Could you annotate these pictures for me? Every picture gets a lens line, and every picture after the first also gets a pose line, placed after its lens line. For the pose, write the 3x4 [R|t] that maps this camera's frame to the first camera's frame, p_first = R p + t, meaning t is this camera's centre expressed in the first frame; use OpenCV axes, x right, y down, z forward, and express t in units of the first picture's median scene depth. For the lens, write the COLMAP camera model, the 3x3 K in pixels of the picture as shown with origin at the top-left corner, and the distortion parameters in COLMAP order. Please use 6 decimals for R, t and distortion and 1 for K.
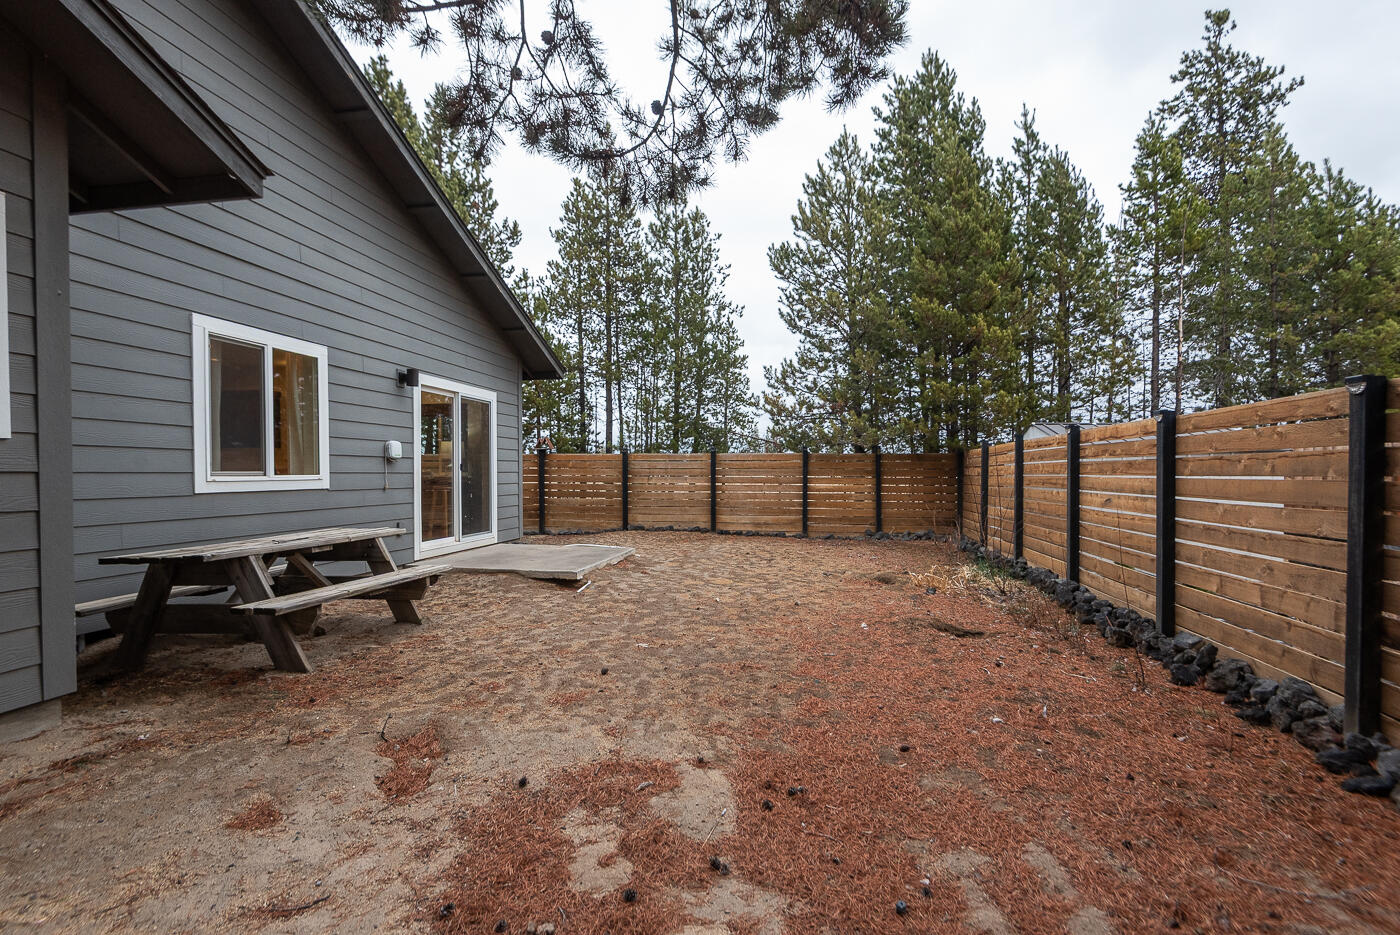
lens RADIAL K [[638.8, 0, 700.0], [0, 638.8, 467.5], [0, 0, 1]] dist [0.001006, -0.000041]
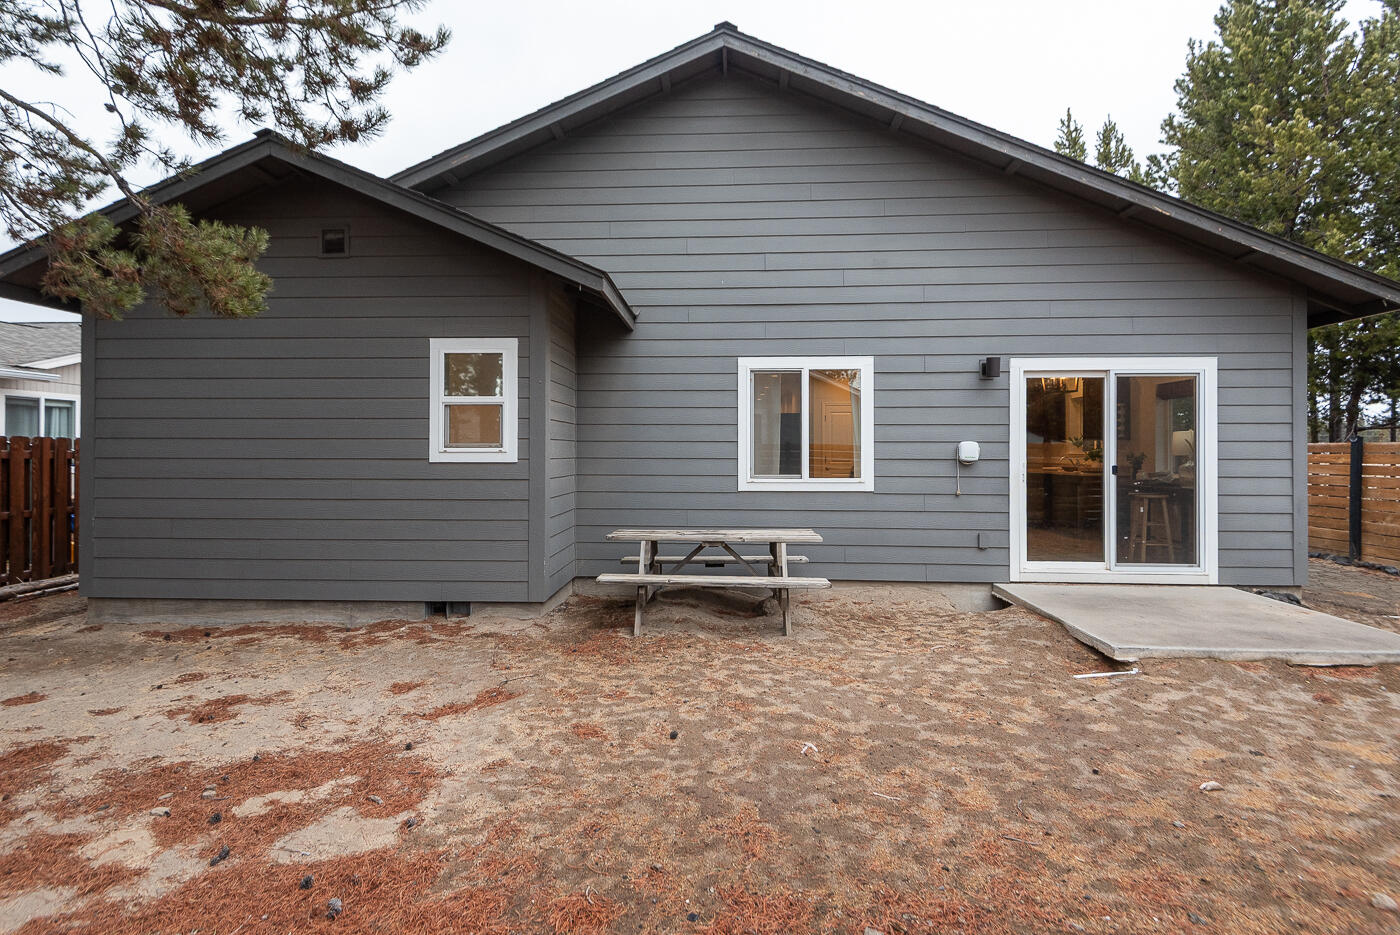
lens RADIAL K [[662.5, 0, 699.0], [0, 662.5, 443.1], [0, 0, 1]] dist [0.037482, -0.025448]
pose [[0.140762, -0.008972, -0.990003, 0.594446], [0.003816, 0.999956, -0.008520, -0.049735], [0.990036, -0.002579, 0.140790, 0.734790]]
